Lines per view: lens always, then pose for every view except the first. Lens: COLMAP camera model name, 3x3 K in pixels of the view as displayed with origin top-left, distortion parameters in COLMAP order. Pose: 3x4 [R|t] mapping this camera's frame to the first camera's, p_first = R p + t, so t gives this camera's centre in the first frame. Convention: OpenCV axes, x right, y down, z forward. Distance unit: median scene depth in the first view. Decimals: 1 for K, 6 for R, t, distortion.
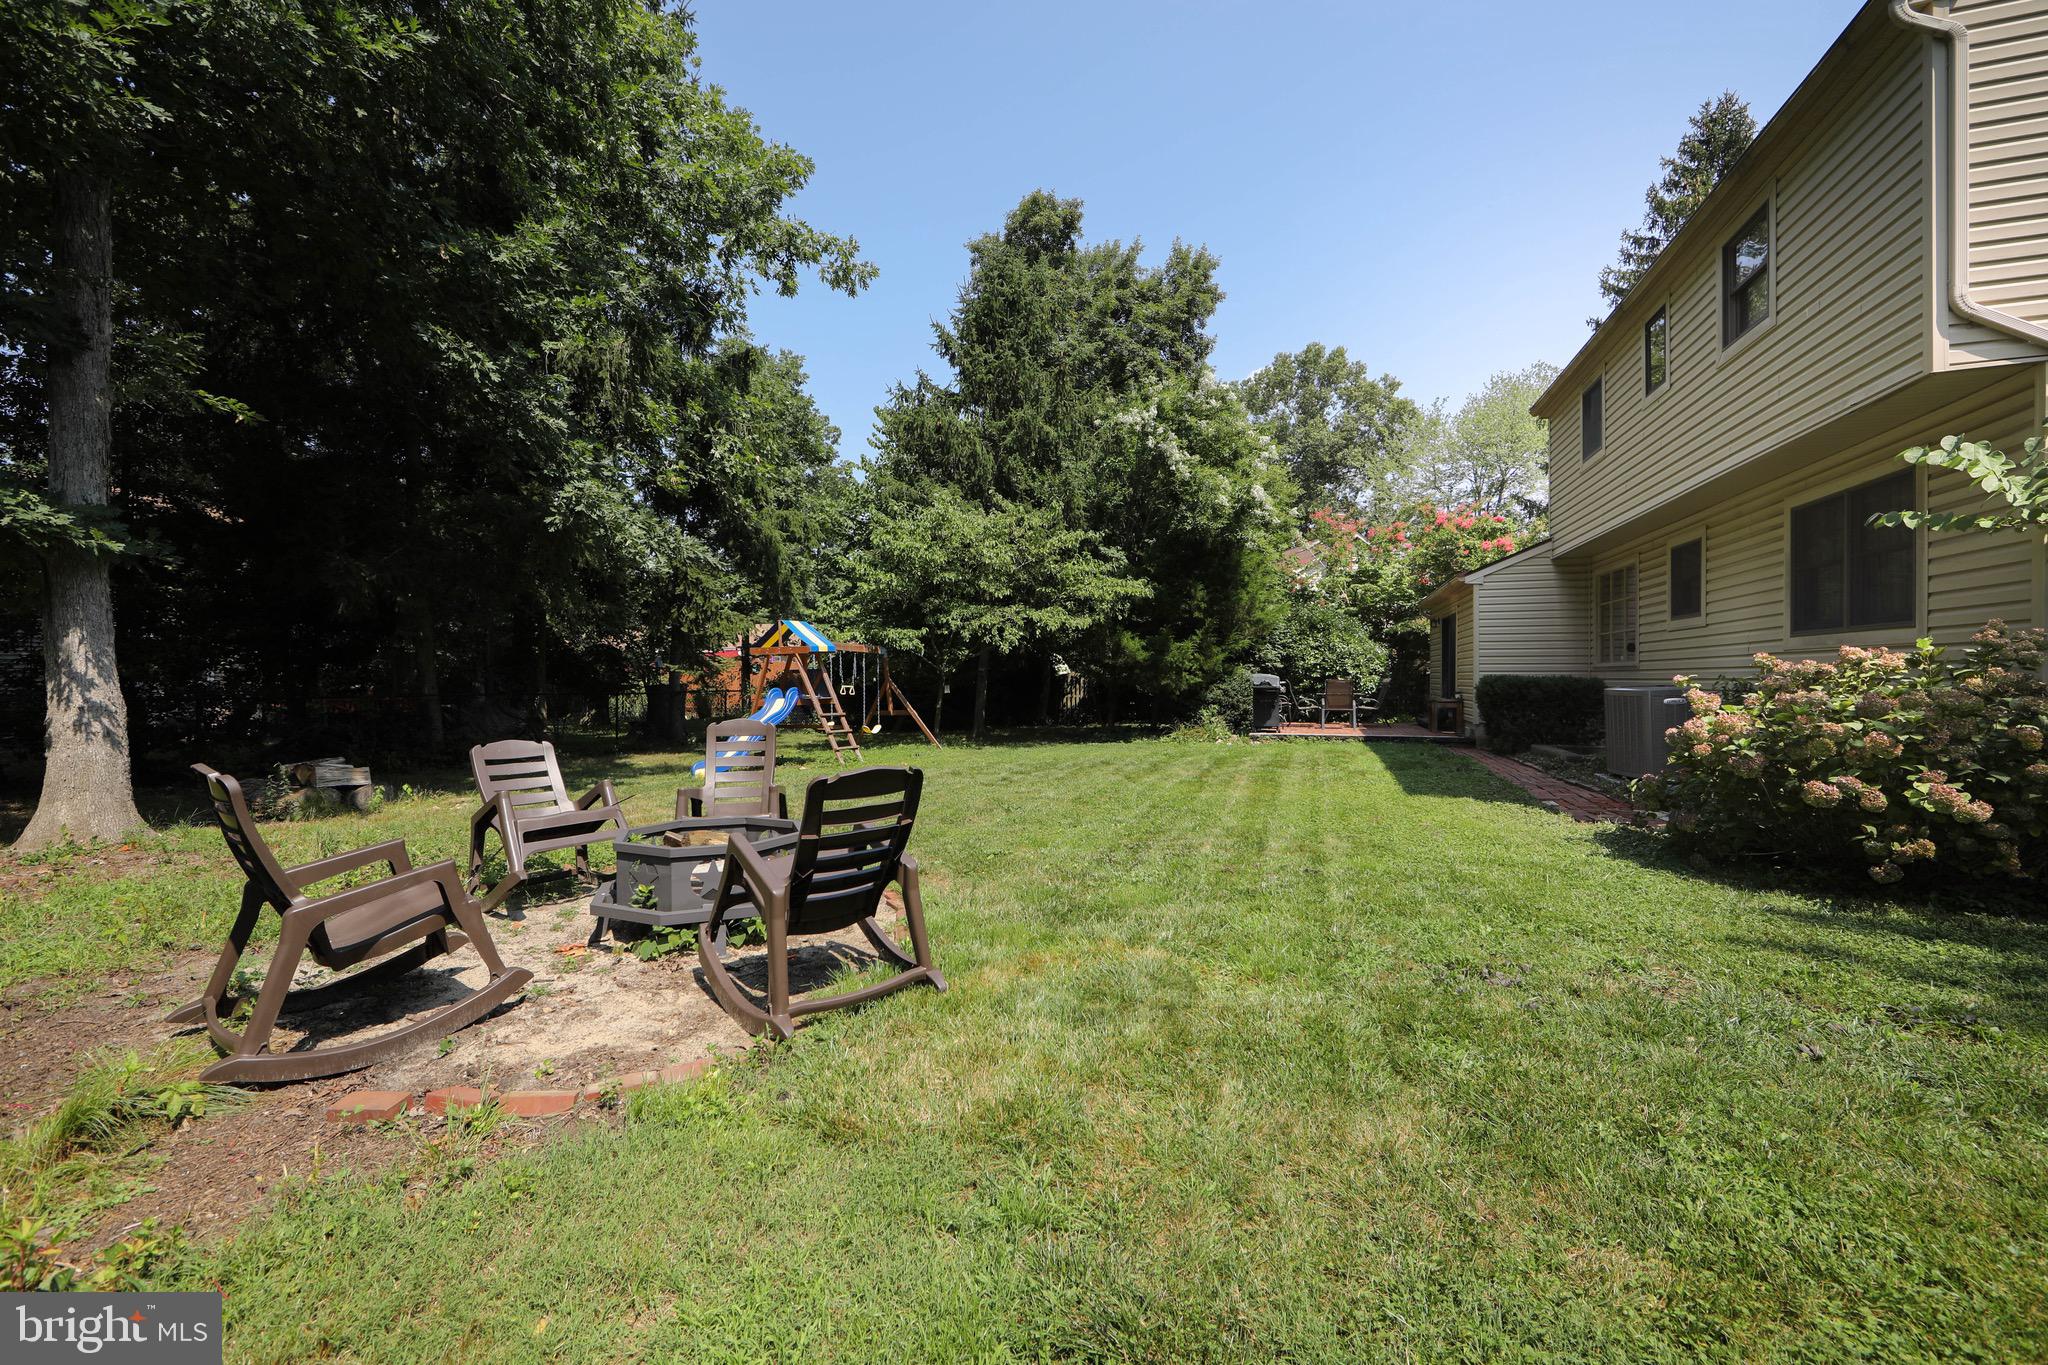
lens RADIAL K [[807.0, 0, 1014.8], [0, 807.0, 684.5], [0, 0, 1]] dist [-0.004043, 0.000769]
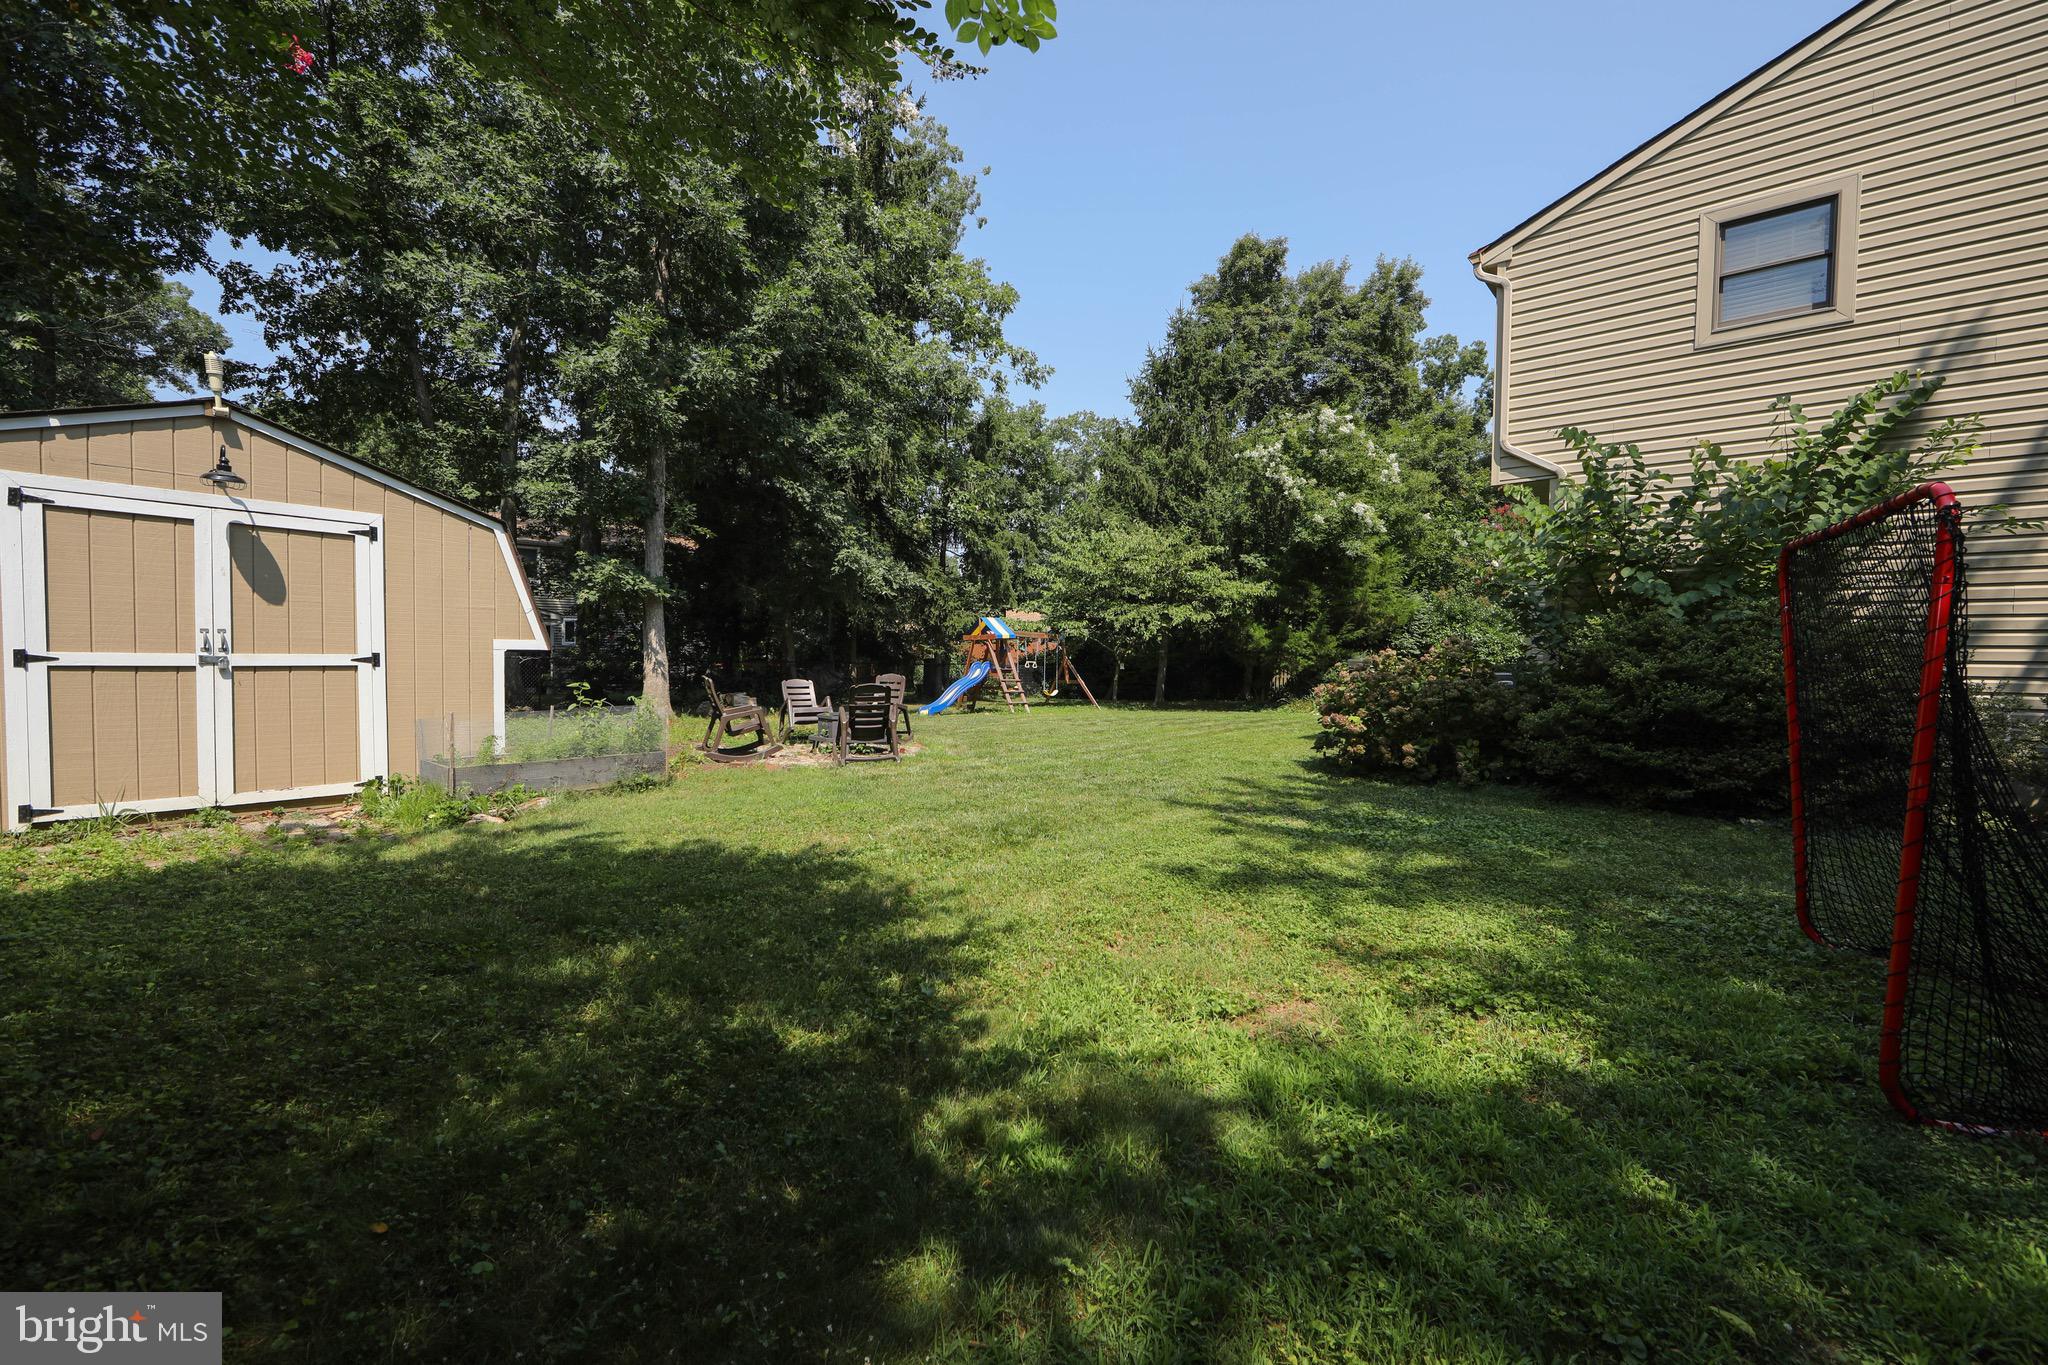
lens RADIAL K [[842.4, 0, 1032.0], [0, 842.4, 682.1], [0, 0, 1]] dist [-0.001731, -0.000019]
pose [[0.926605, 0.028462, -0.374956, 0.333623], [-0.020939, 0.999490, 0.024125, 0.001422], [0.375452, -0.014503, 0.926728, -0.366261]]
